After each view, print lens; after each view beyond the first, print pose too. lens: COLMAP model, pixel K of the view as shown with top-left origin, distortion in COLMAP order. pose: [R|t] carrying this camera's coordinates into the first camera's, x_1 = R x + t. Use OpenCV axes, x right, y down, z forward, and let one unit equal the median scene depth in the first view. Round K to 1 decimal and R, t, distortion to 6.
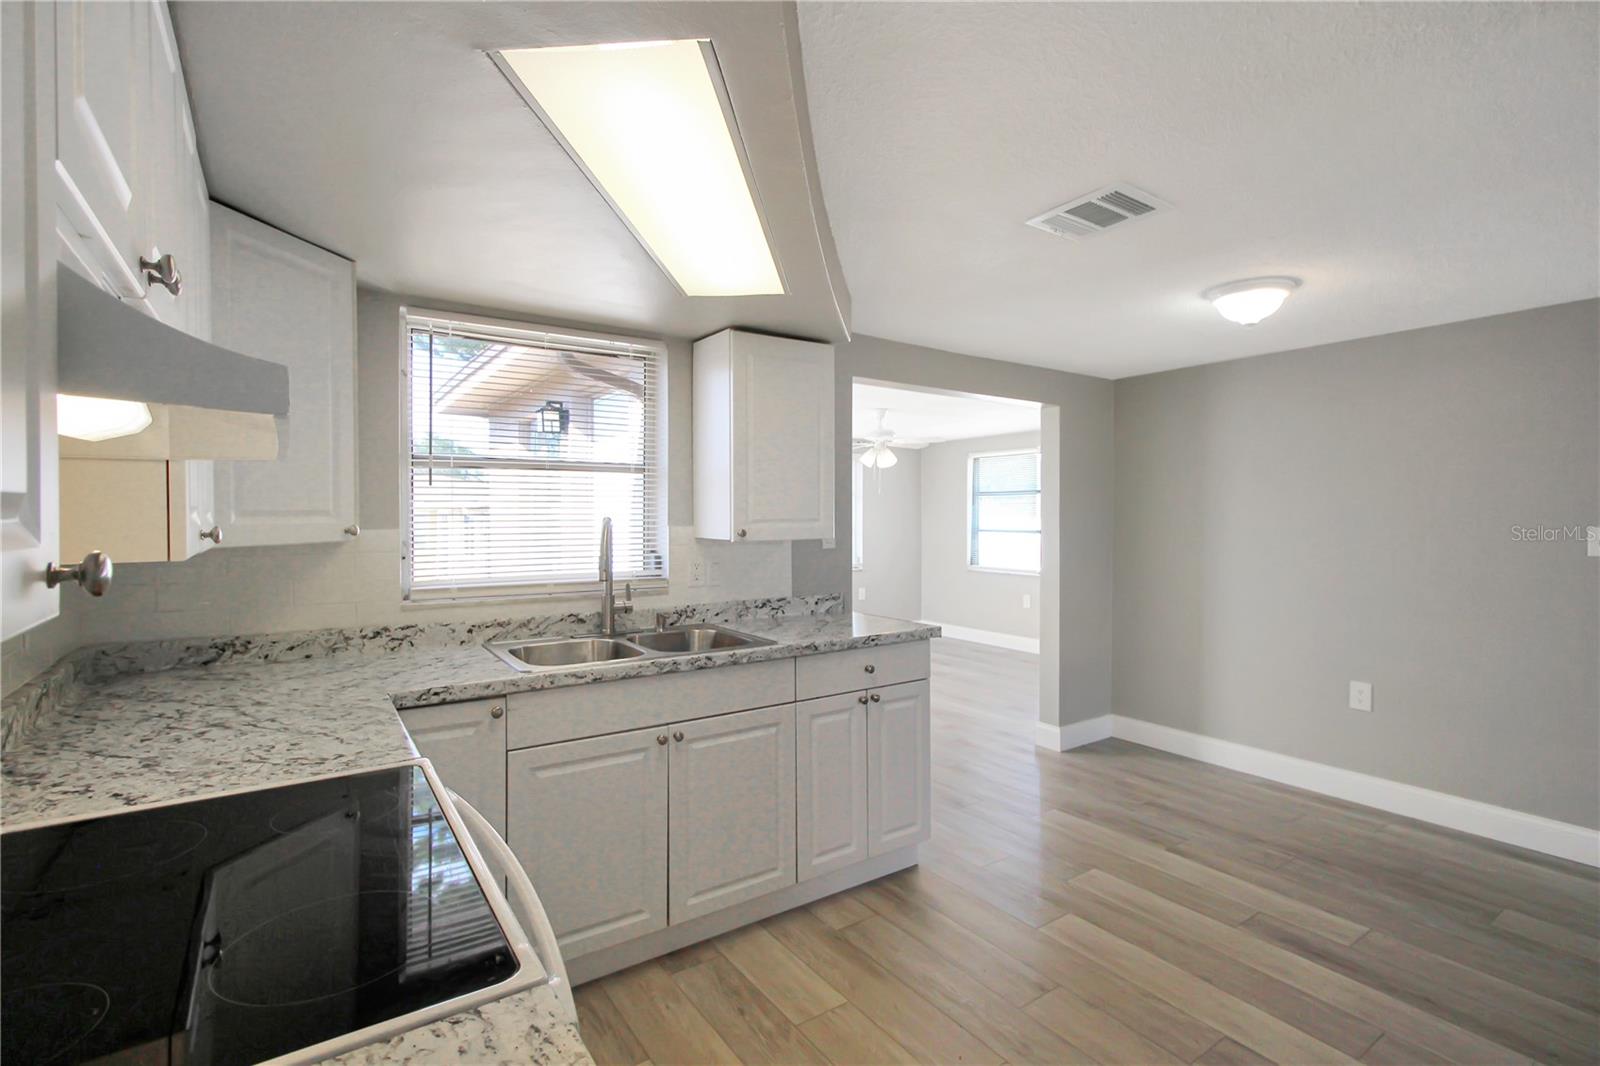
lens RADIAL K [[744.9, 0, 801.8], [0, 744.9, 525.7], [0, 0, 1]] dist [0.001103, 0.000309]
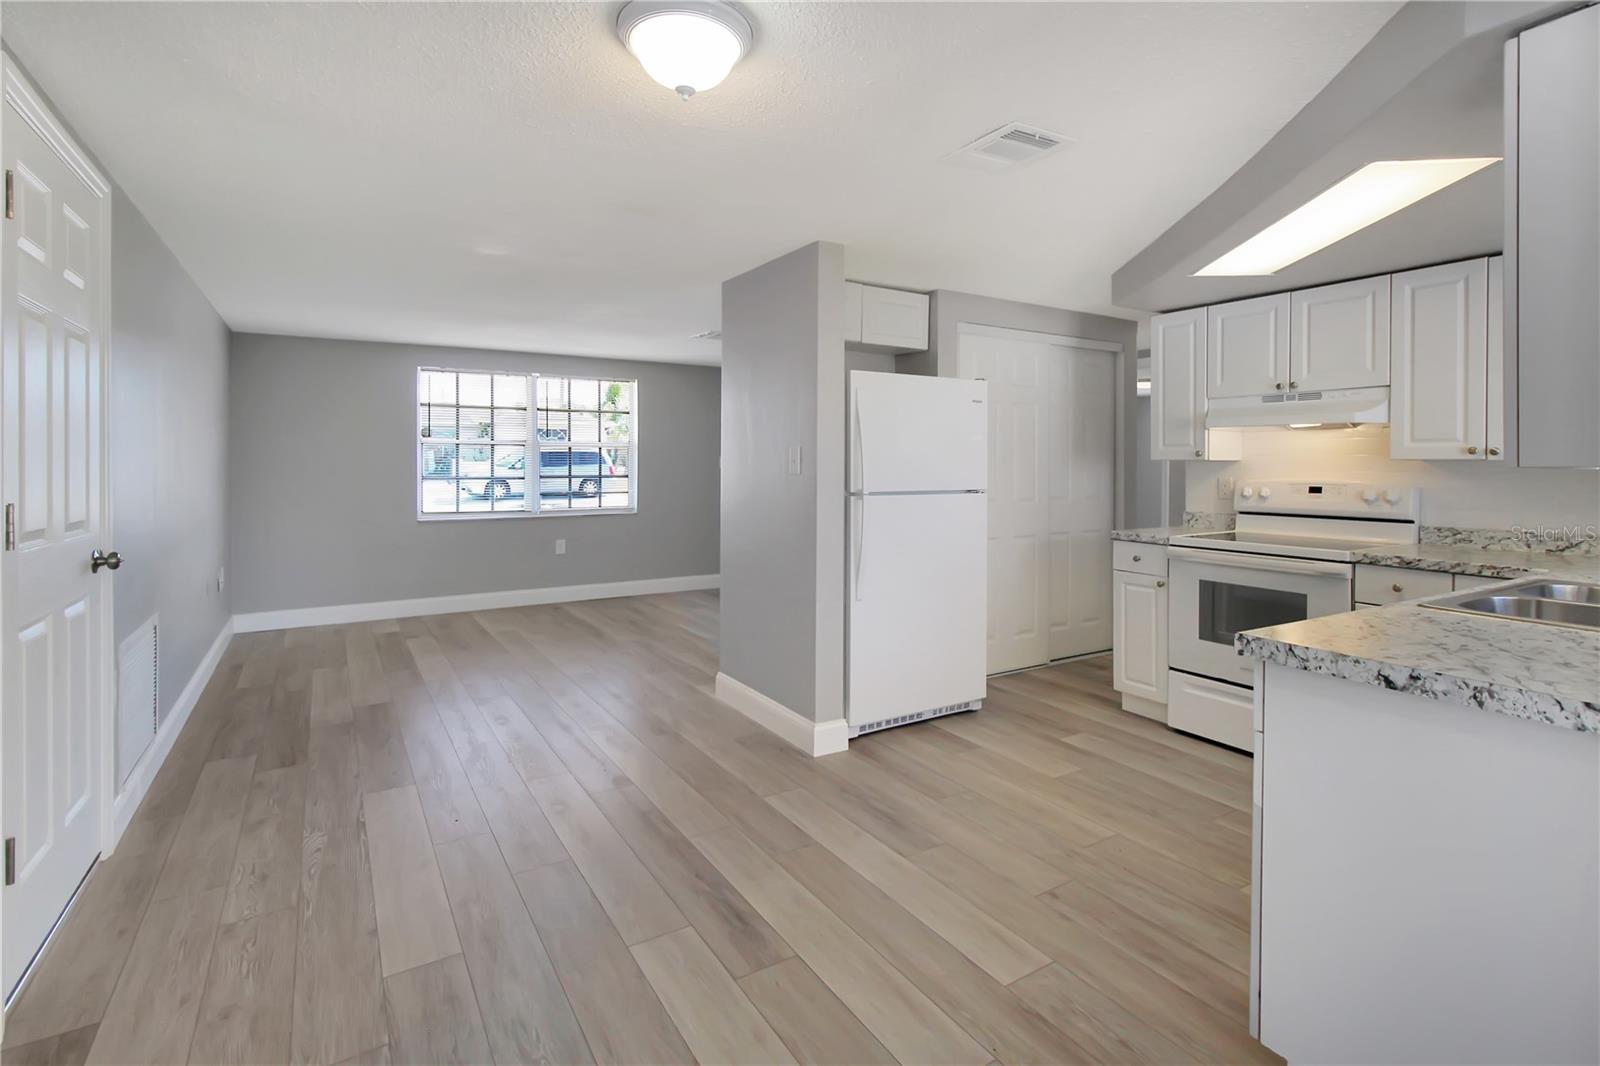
lens RADIAL K [[772.0, 0, 805.1], [0, 772.0, 469.3], [0, 0, 1]] dist [0.001473, 0.000855]
pose [[-0.998940, -0.004171, 0.045838, 0.518285], [-0.003123, 0.999733, 0.022907, 0.010491], [-0.045921, 0.022740, -0.998686, 1.732926]]
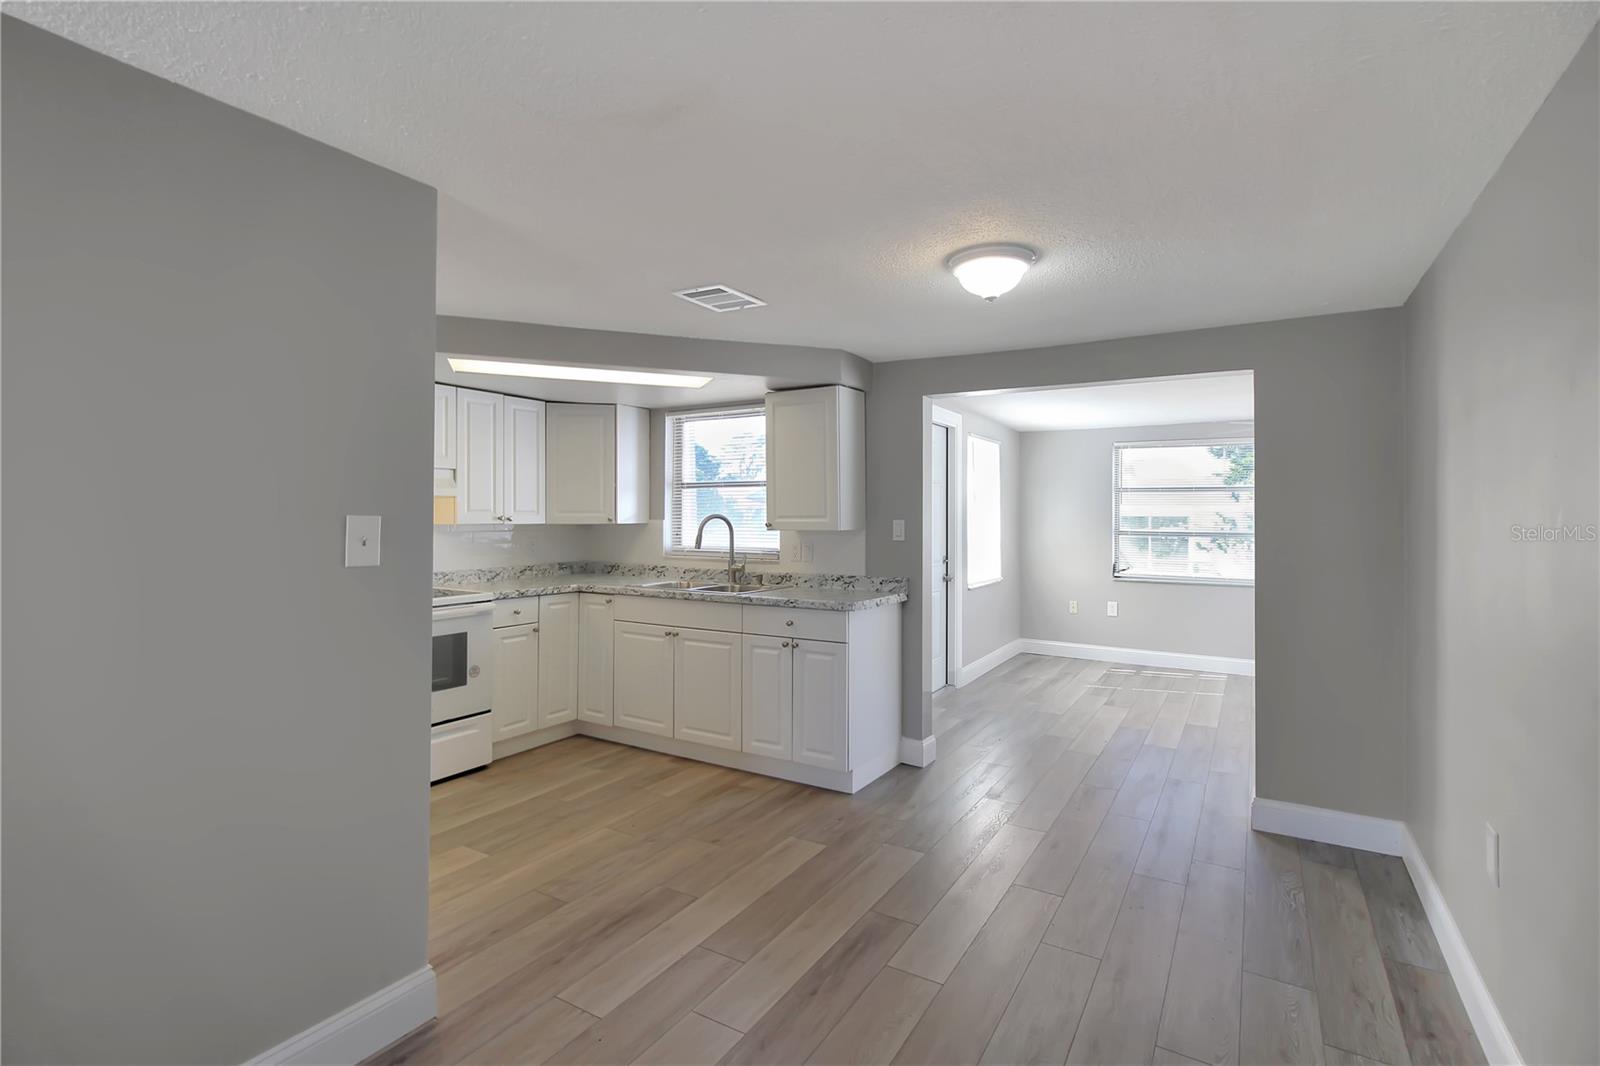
lens RADIAL K [[753.0, 0, 805.9], [0, 753.0, 510.9], [0, 0, 1]] dist [0.000089, 0.000252]
pose [[0.412552, -0.003294, -0.910928, 1.445158], [-0.016167, 0.999809, -0.010938, -0.003228], [0.910791, 0.019240, 0.412420, 0.460553]]
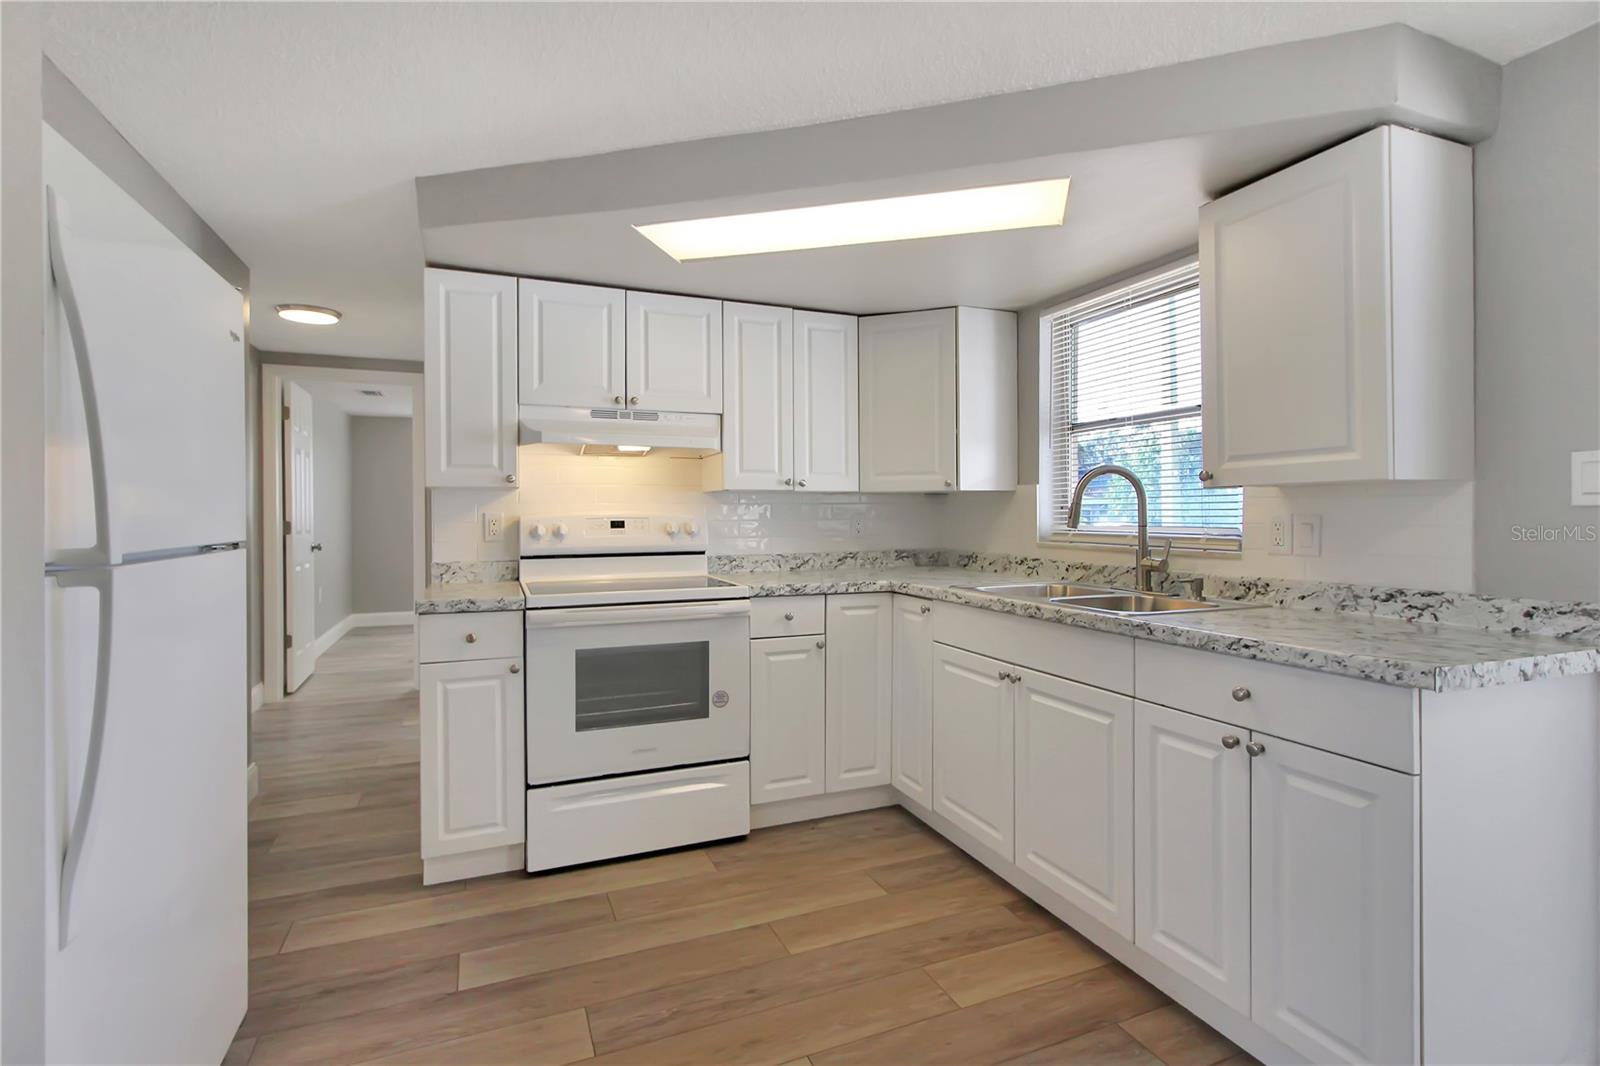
lens RADIAL K [[756.6, 0, 803.4], [0, 756.6, 516.6], [0, 0, 1]] dist [0.003632, 0.001465]
pose [[-0.200848, 0.005833, -0.979605, 0.782941], [-0.011530, 0.999899, 0.008317, 0.051693], [0.979555, 0.012965, -0.200760, 0.809345]]
